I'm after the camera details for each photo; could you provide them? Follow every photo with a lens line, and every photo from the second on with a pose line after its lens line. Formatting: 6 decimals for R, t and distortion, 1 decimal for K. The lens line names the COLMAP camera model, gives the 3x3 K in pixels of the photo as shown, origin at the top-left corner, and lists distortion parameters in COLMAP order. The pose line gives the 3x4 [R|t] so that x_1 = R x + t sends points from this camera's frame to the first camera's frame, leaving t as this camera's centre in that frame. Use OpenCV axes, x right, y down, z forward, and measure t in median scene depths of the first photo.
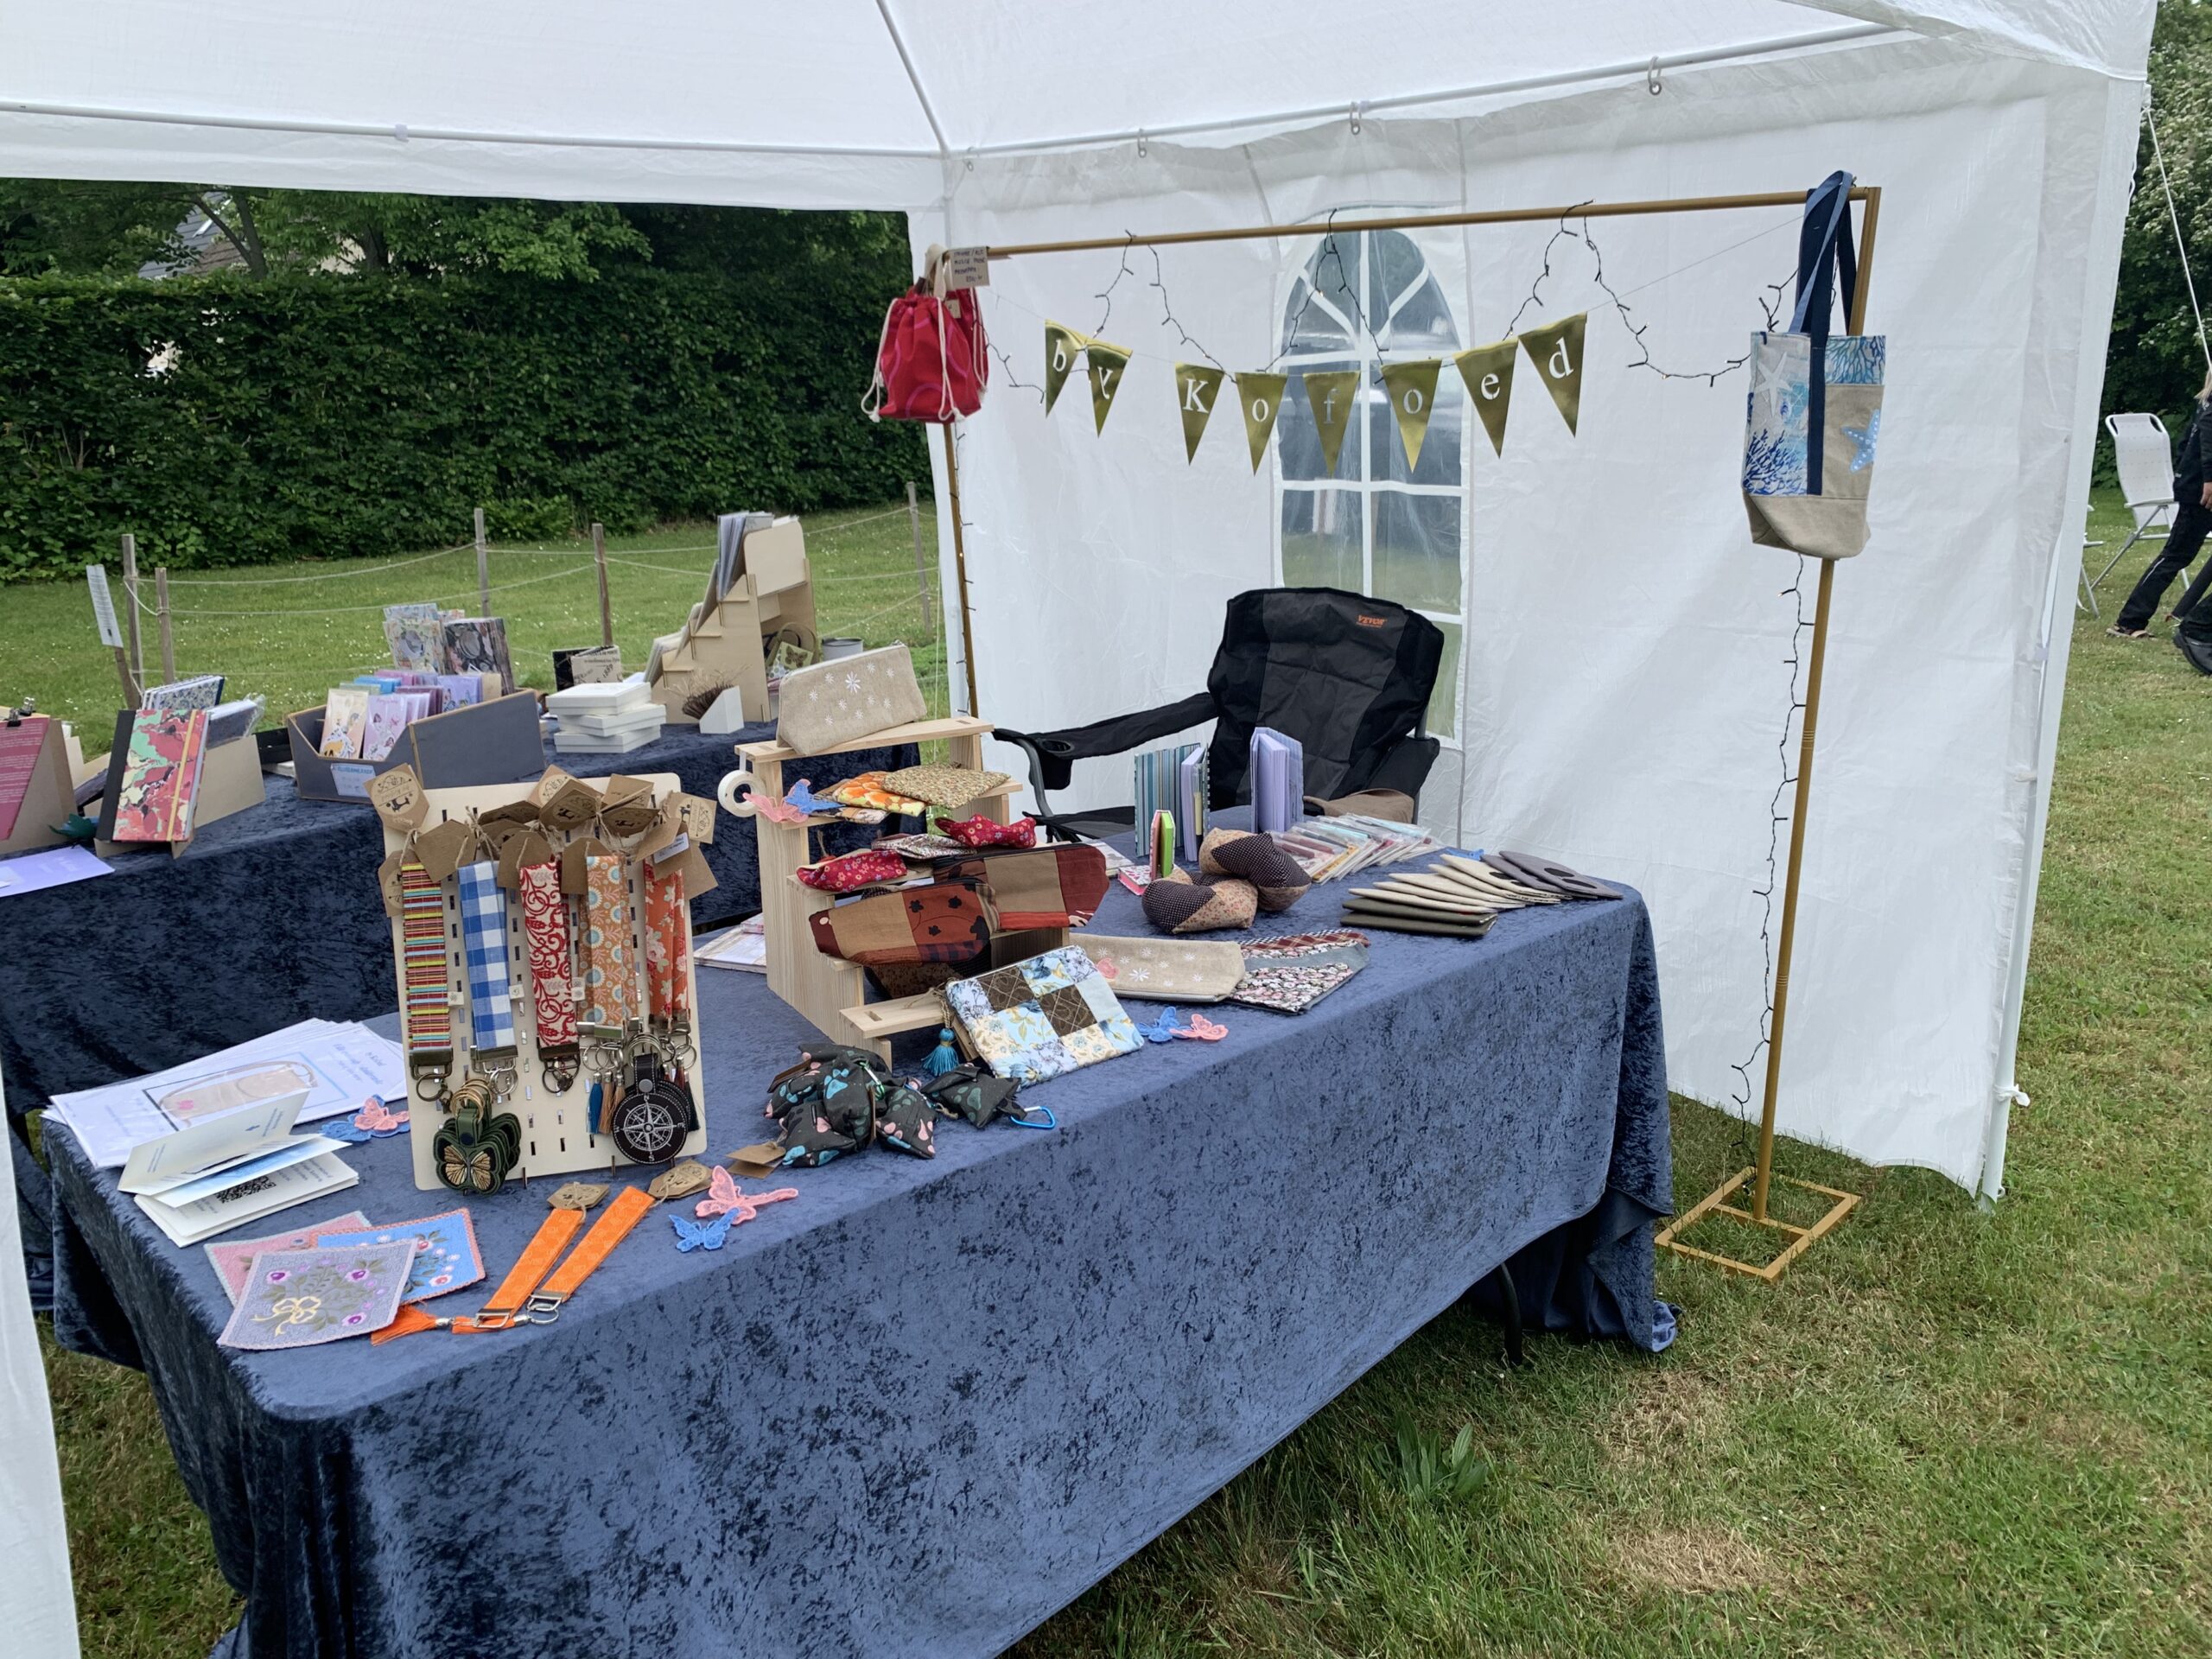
lens RADIAL K [[1757.8, 0, 1085.8], [0, 1757.8, 814.2], [0, 0, 1]] dist [0.004771, -0.015894]
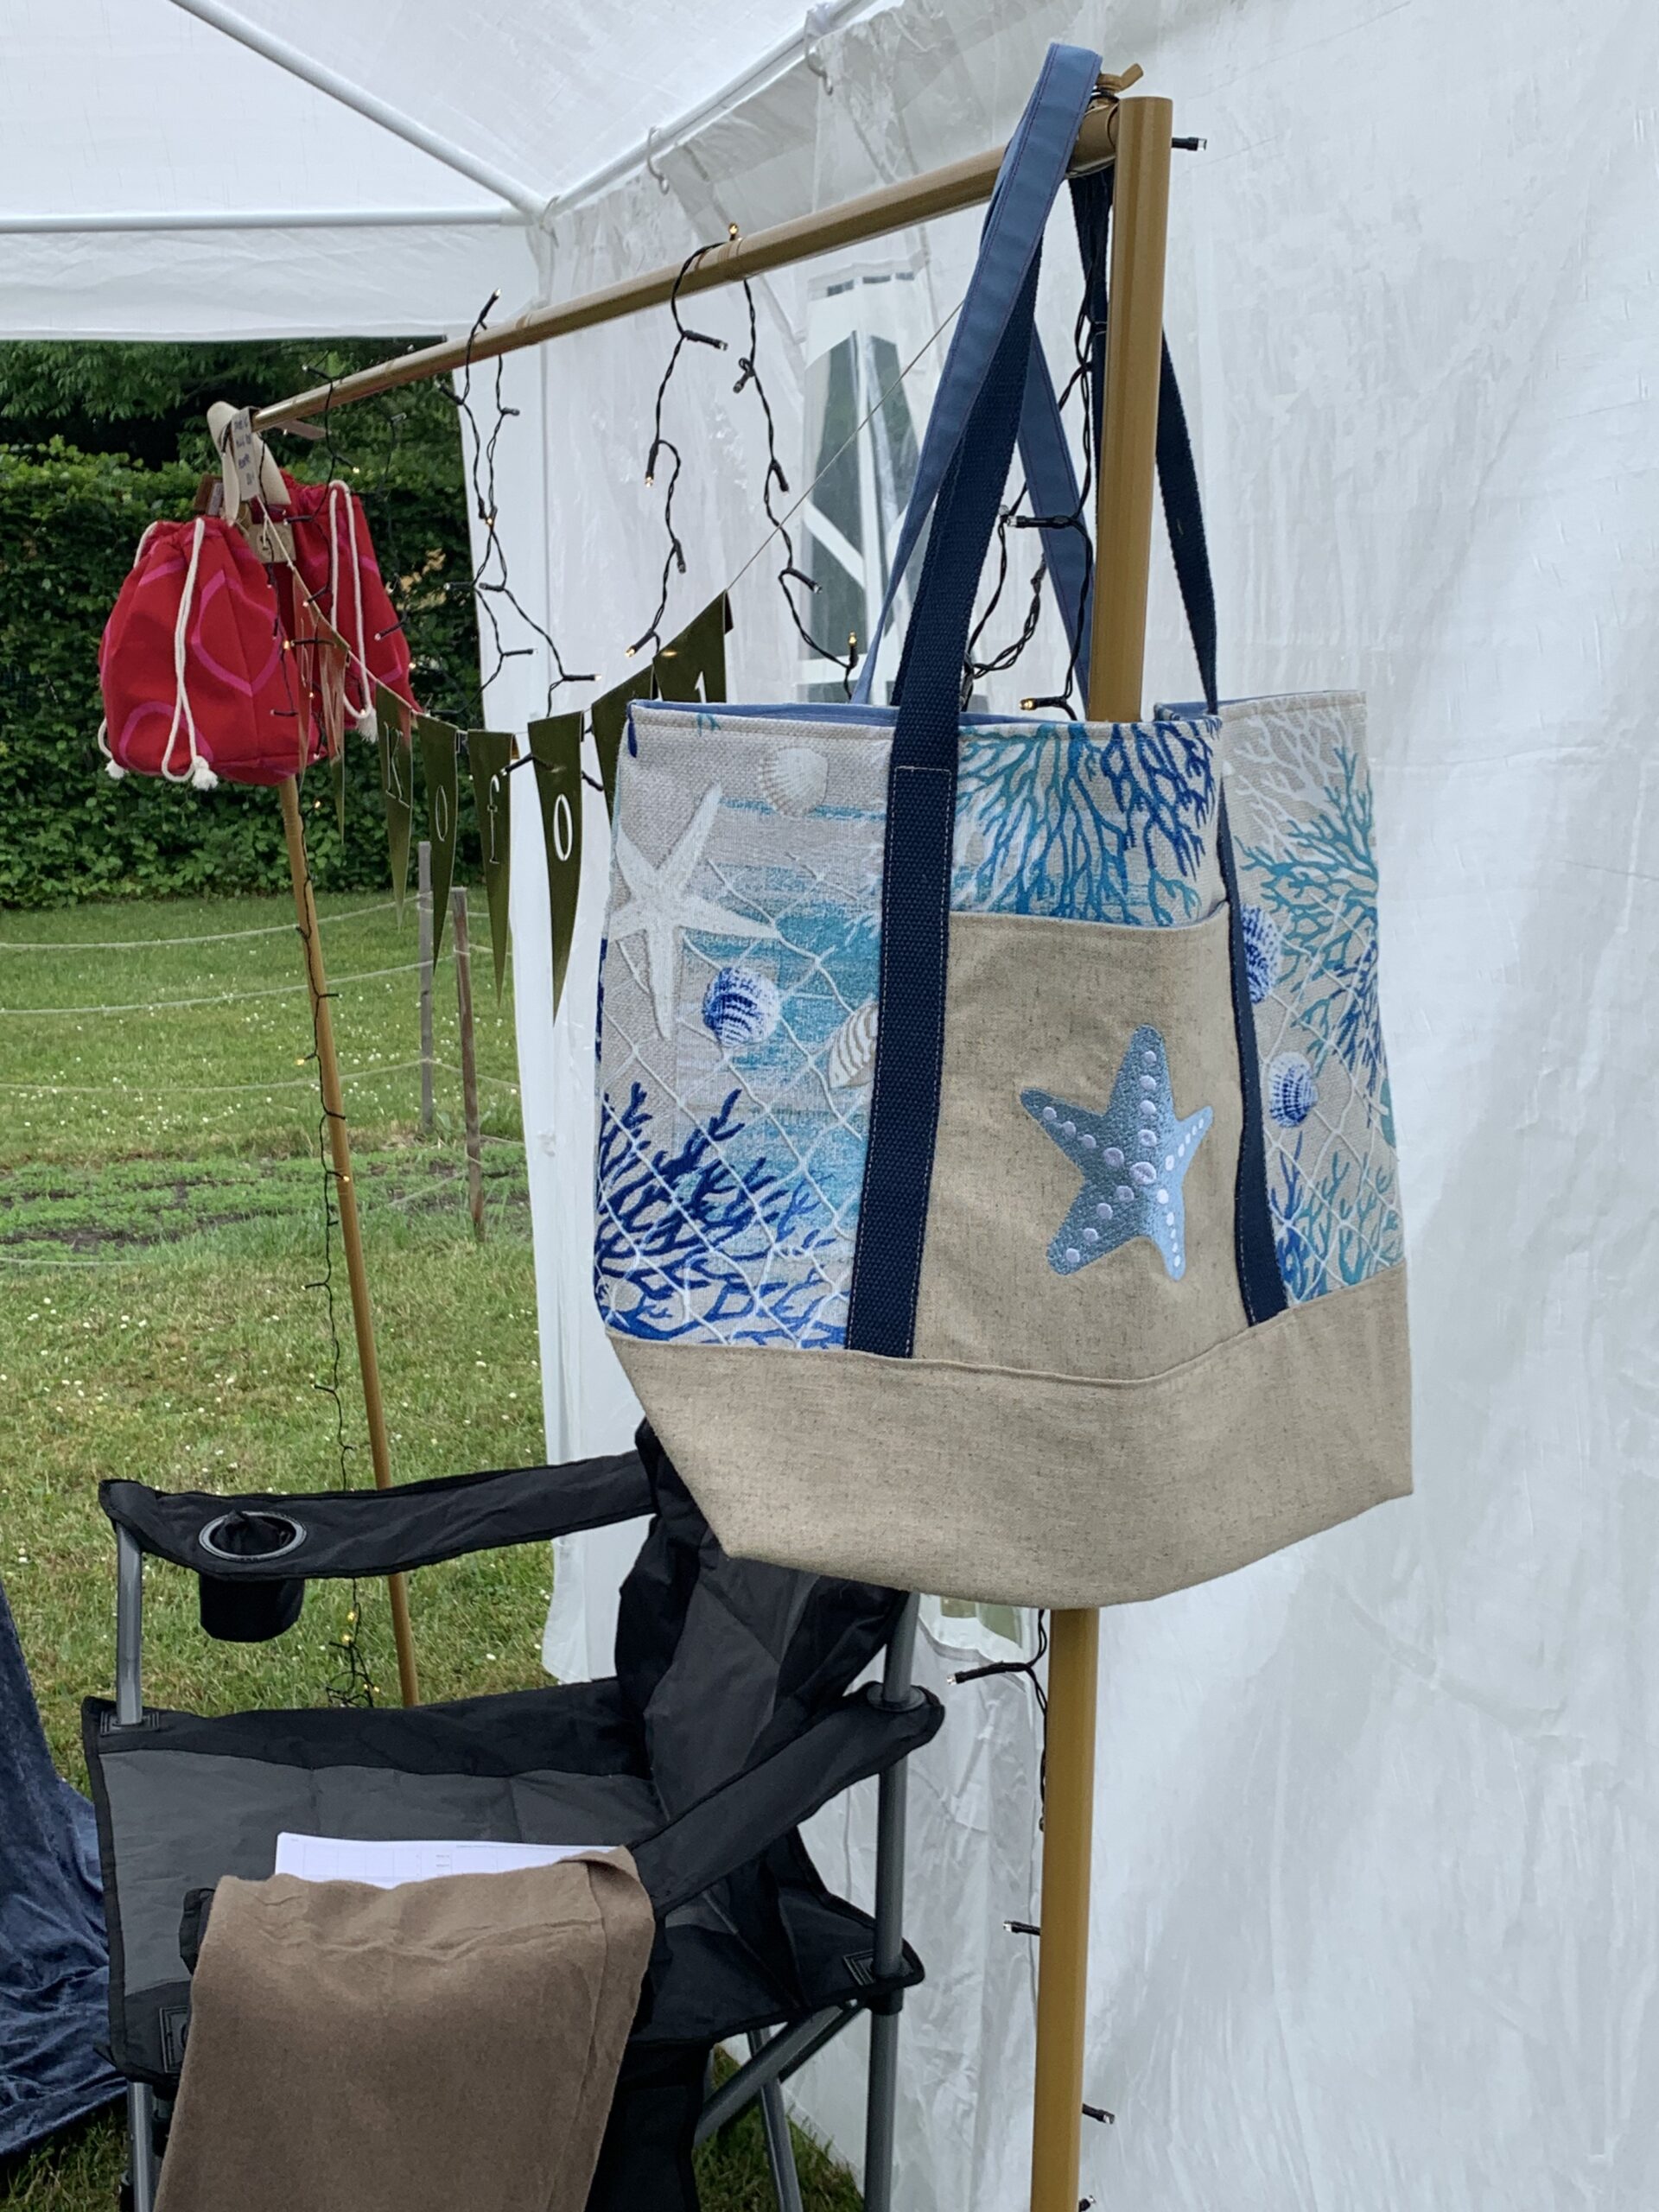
lens RADIAL K [[2670.9, 0, 831.5], [0, 2670.9, 1106.0], [0, 0, 1]] dist [0.064255, 0.000000]
pose [[0.879587, 0.088256, -0.467480, 0.590080], [-0.111145, 0.993571, -0.021546, -0.210388], [0.462573, 0.070910, 0.883741, 0.672989]]
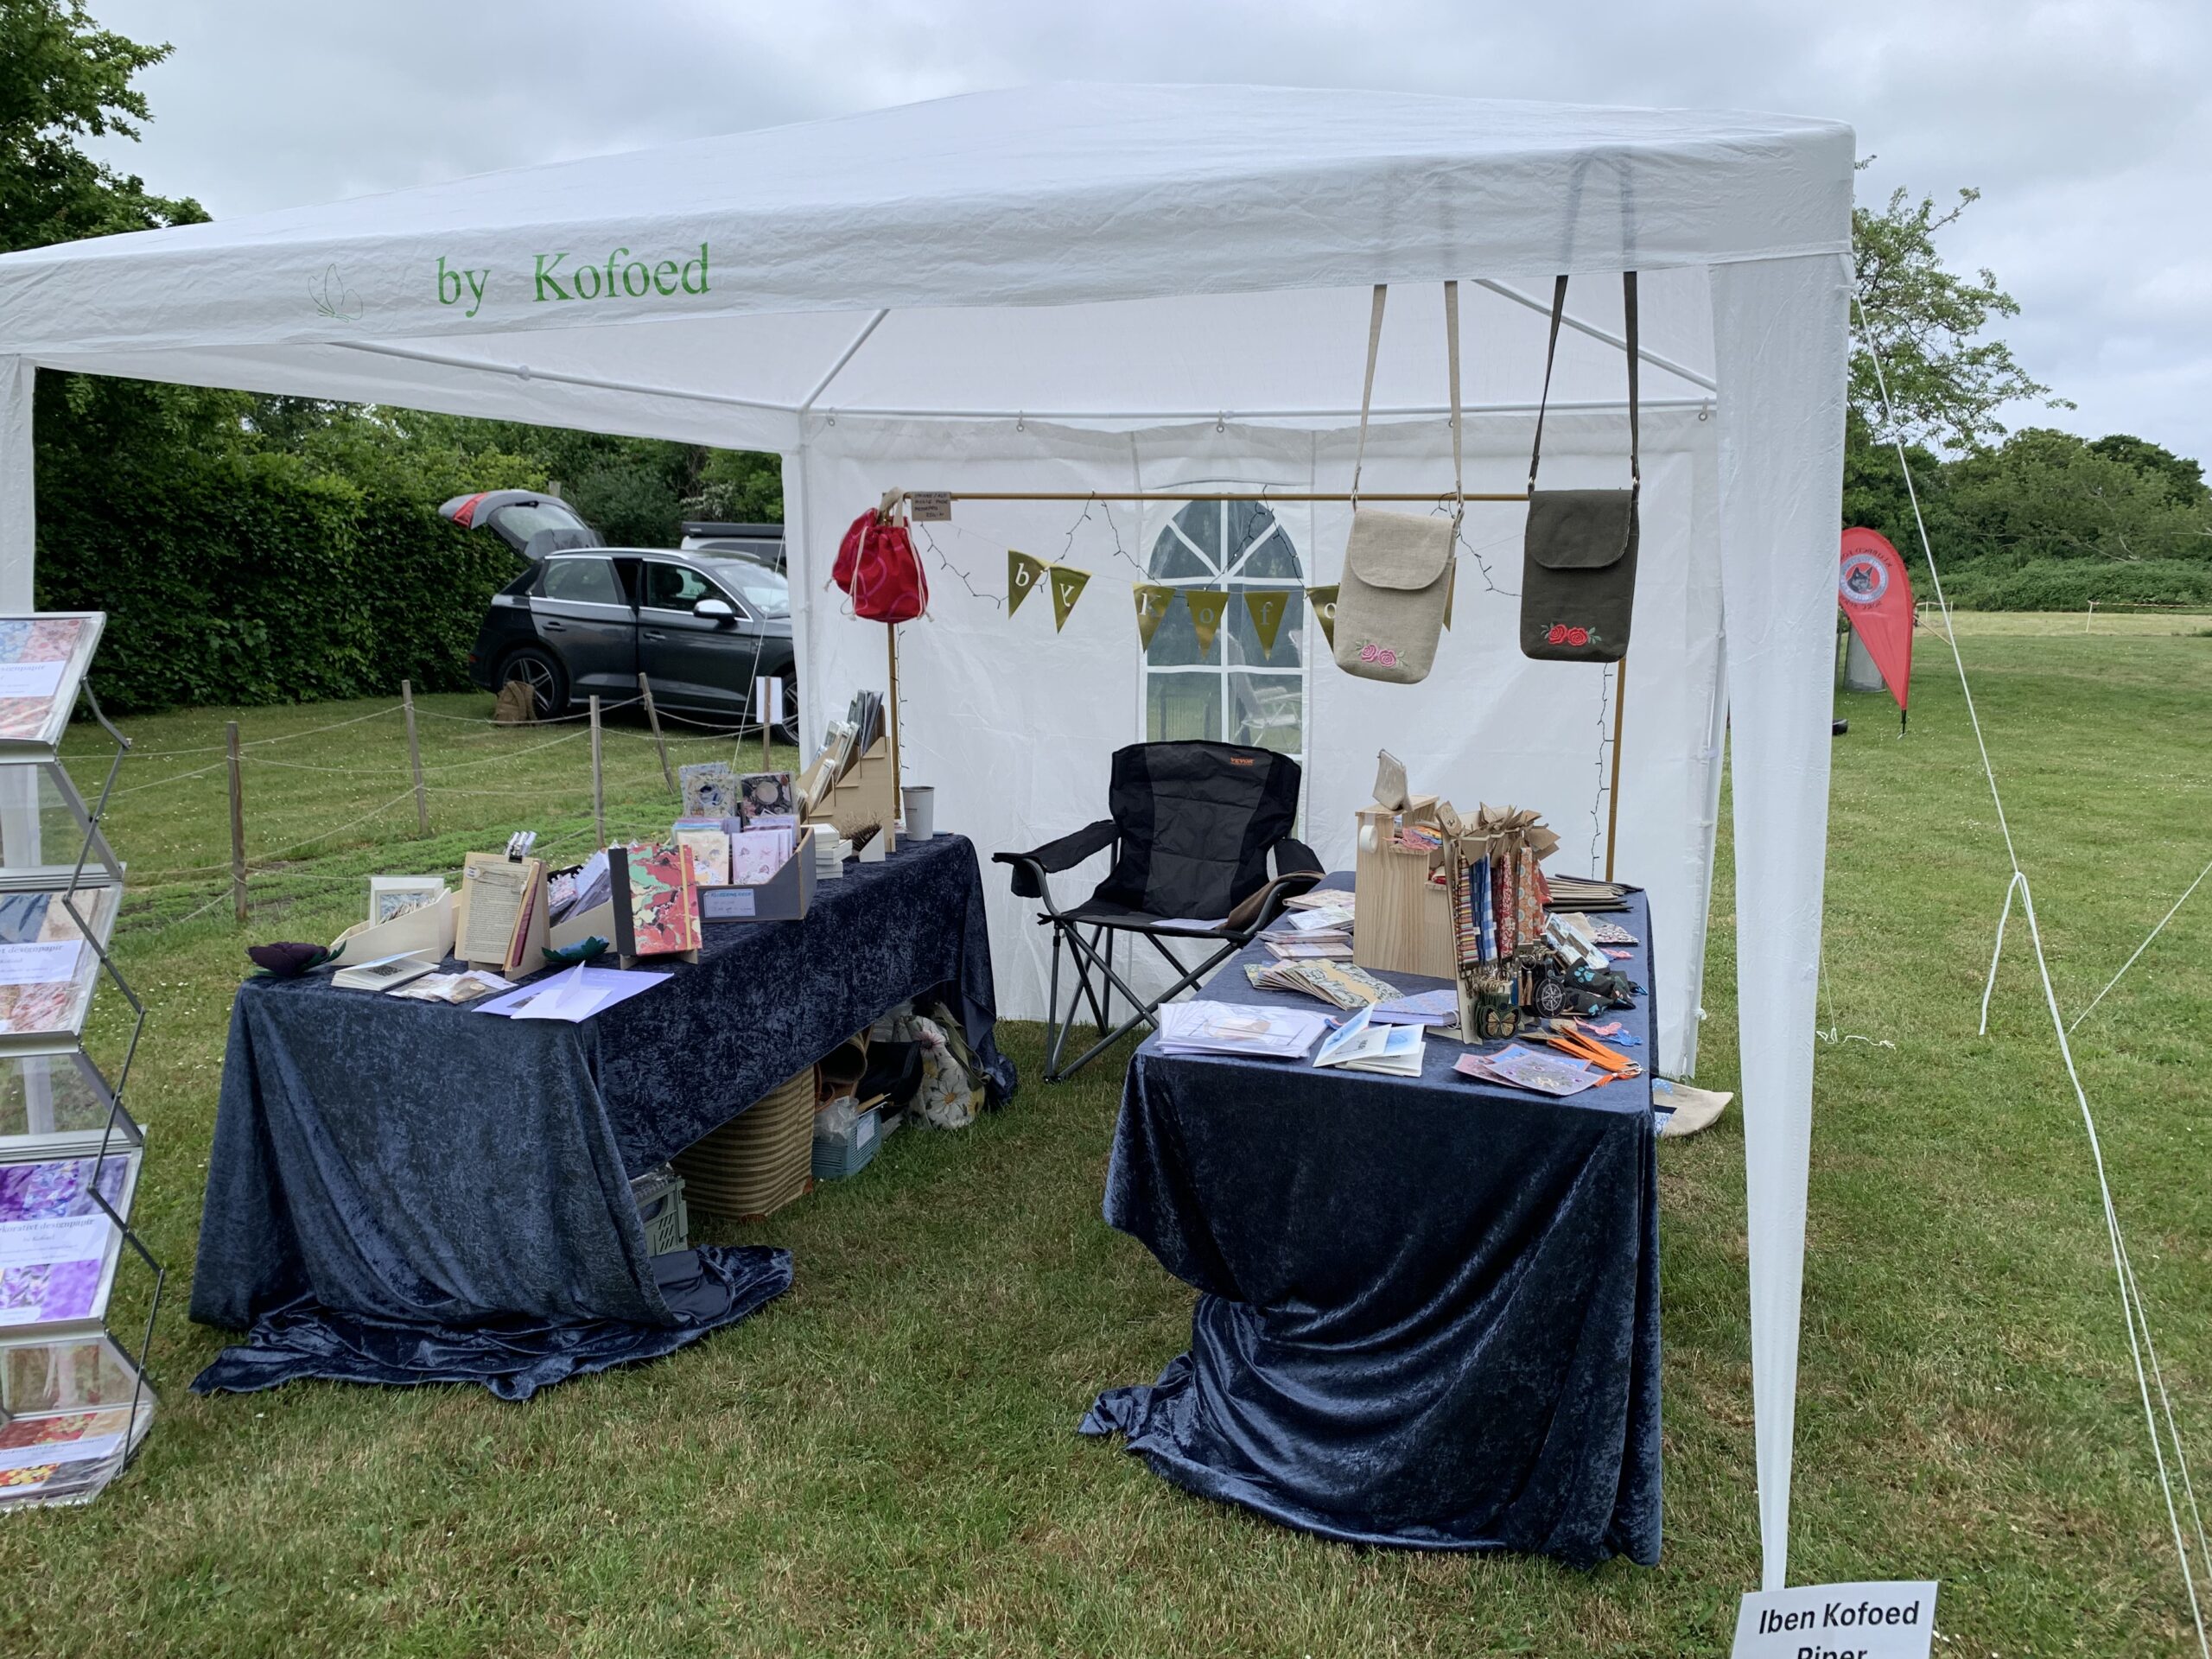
lens RADIAL K [[1676.2, 0, 1114.9], [0, 1676.2, 833.4], [0, 0, 1]] dist [0.023851, -0.030590]
pose [[0.859098, -0.054035, 0.508950, -0.933884], [0.105200, 0.991821, -0.072274, 0.054801], [-0.500882, 0.115632, 0.857757, -0.173911]]
